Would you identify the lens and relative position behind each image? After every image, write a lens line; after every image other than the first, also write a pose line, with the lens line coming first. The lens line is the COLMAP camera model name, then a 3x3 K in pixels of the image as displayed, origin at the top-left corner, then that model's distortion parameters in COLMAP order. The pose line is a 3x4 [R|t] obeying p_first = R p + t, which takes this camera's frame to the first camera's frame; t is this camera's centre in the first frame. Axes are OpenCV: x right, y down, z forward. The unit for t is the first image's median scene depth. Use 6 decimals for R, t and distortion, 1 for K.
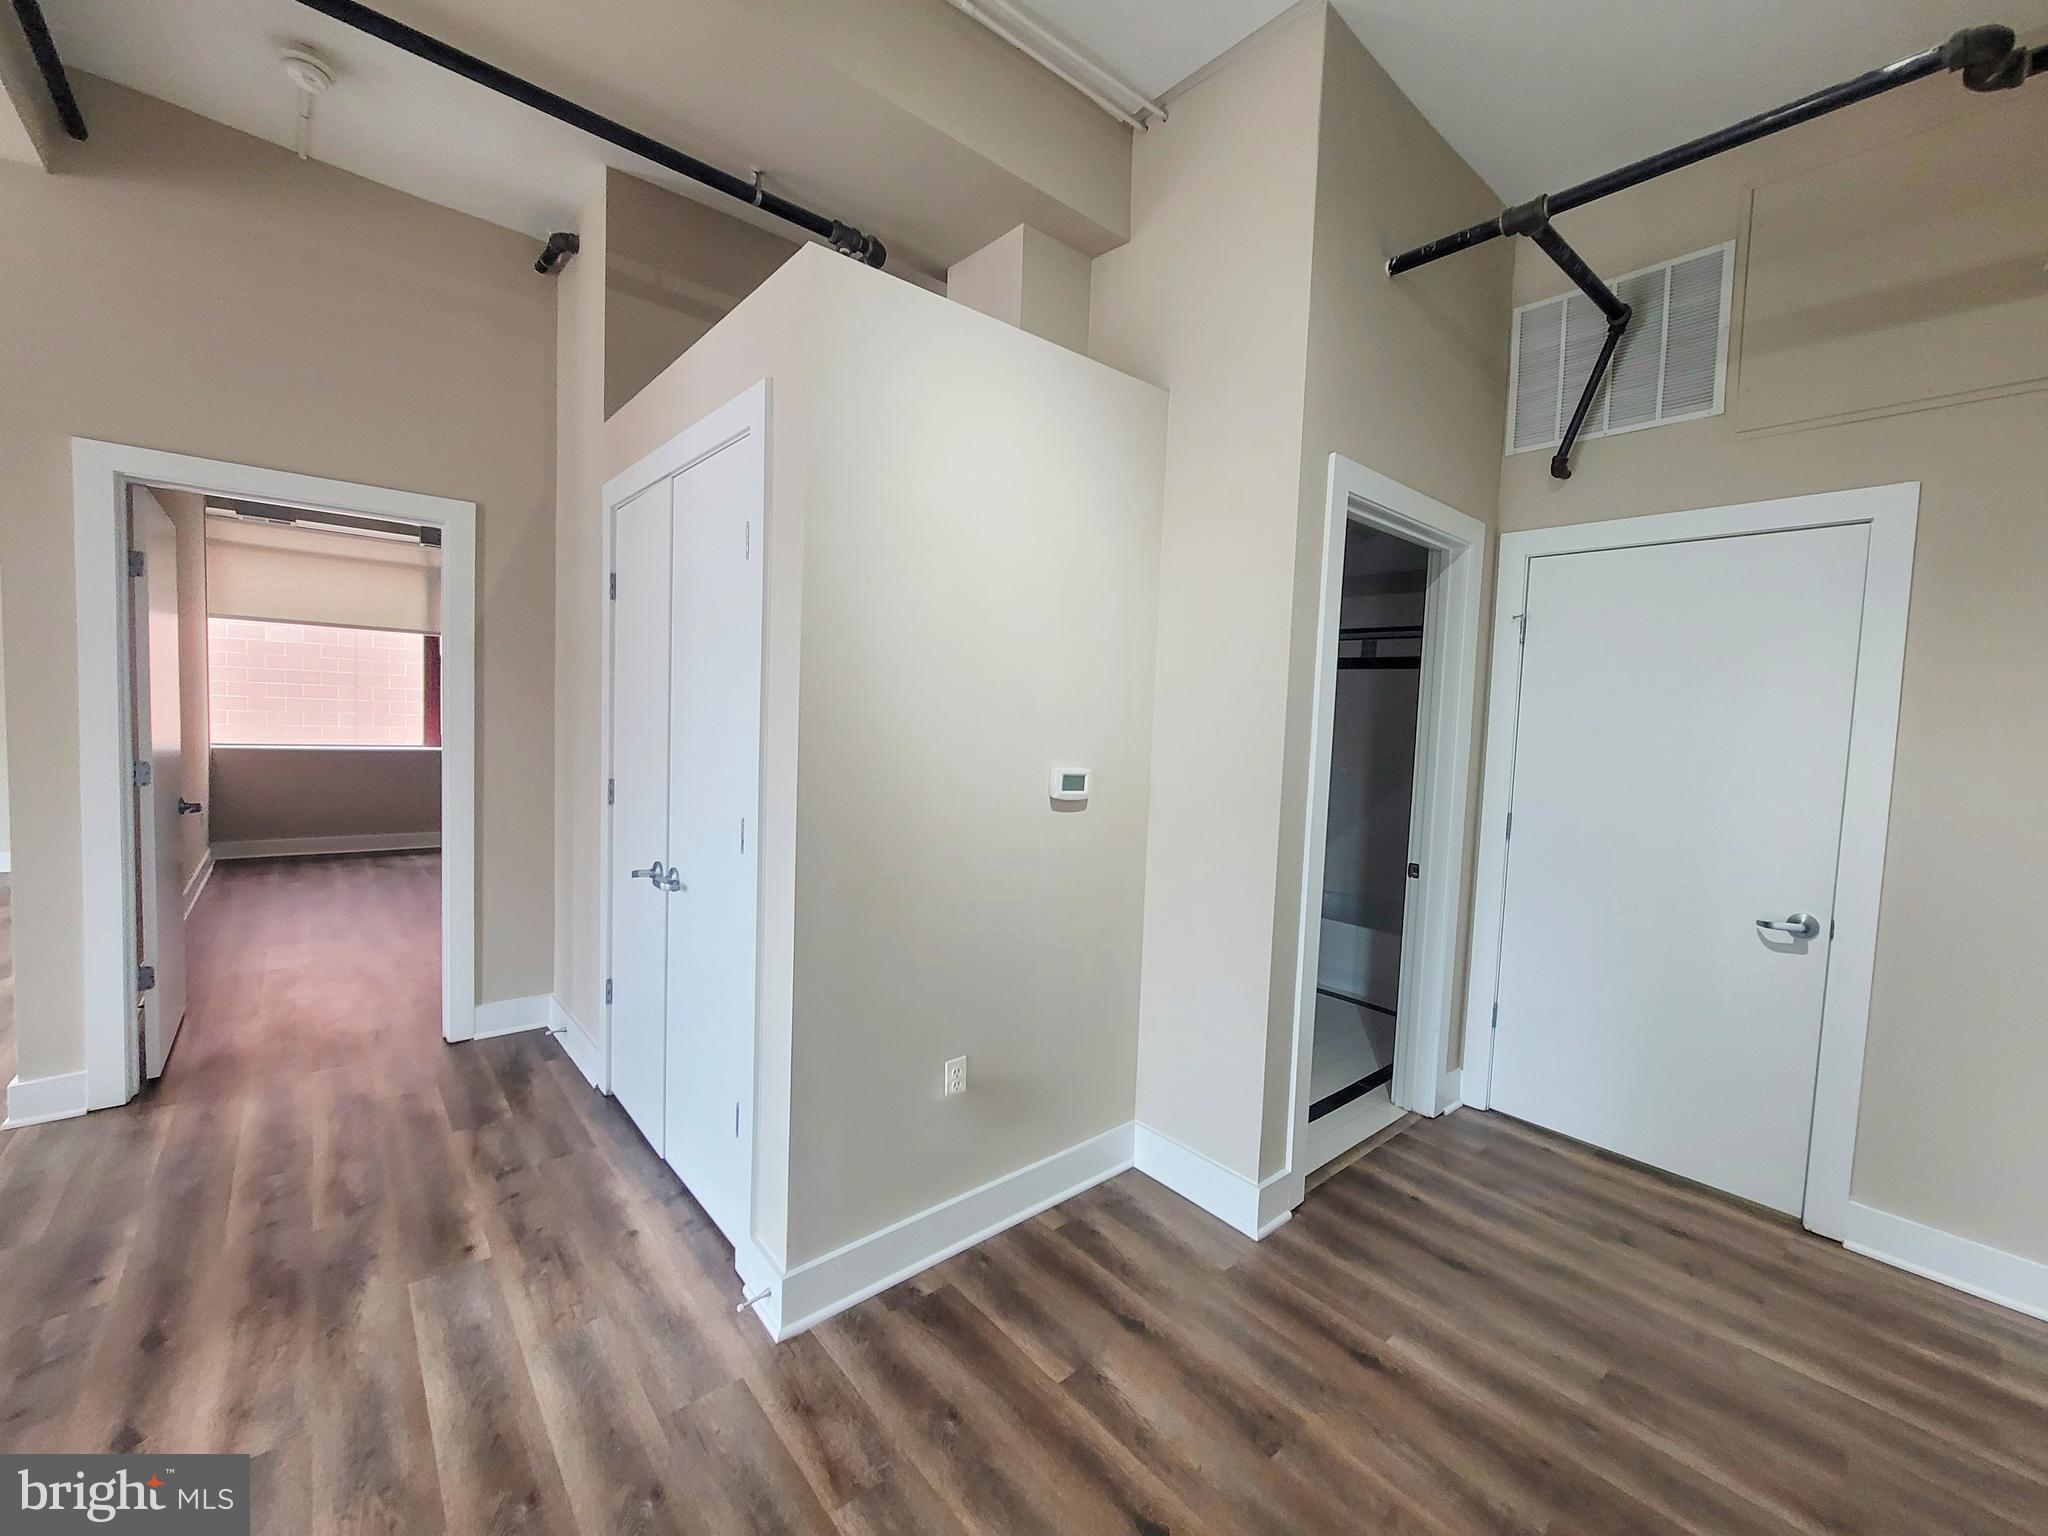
lens RADIAL K [[825.1, 0, 984.8], [0, 825.1, 766.4], [0, 0, 1]] dist [-0.008652, -0.000045]
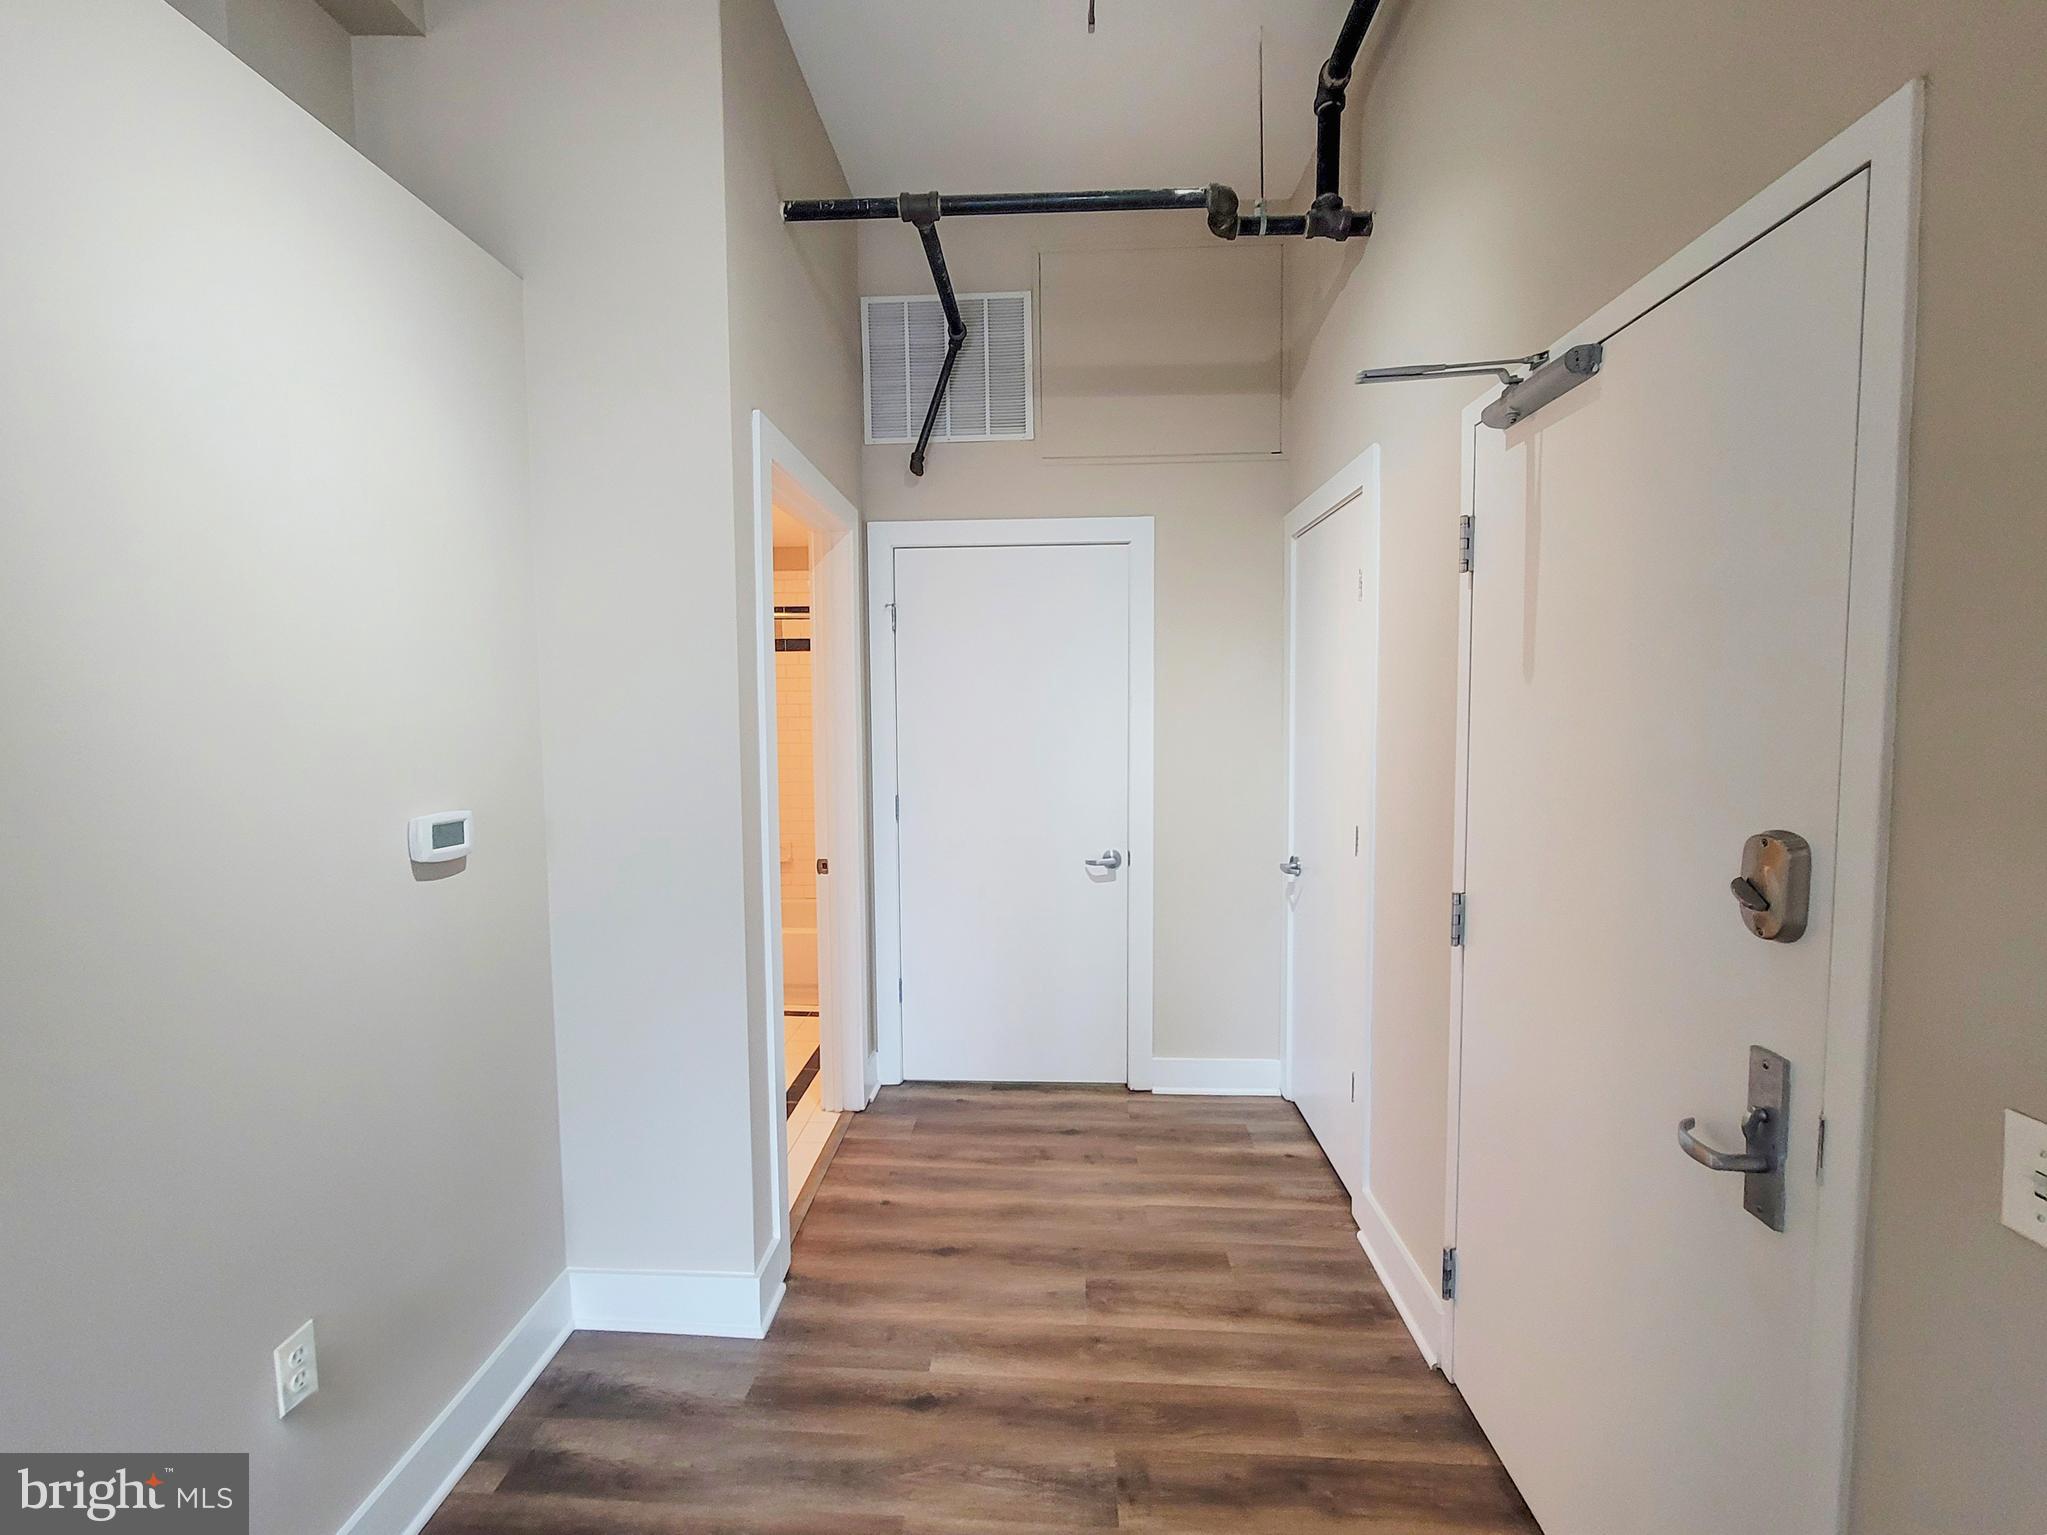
lens RADIAL K [[893.2, 0, 1008.9], [0, 893.2, 765.0], [0, 0, 1]] dist [-0.003216, -0.000060]
pose [[0.664995, -0.095400, 0.740730, -0.125173], [0.082167, 0.995133, 0.054399, -0.040022], [-0.742314, 0.024688, 0.669597, 0.185900]]
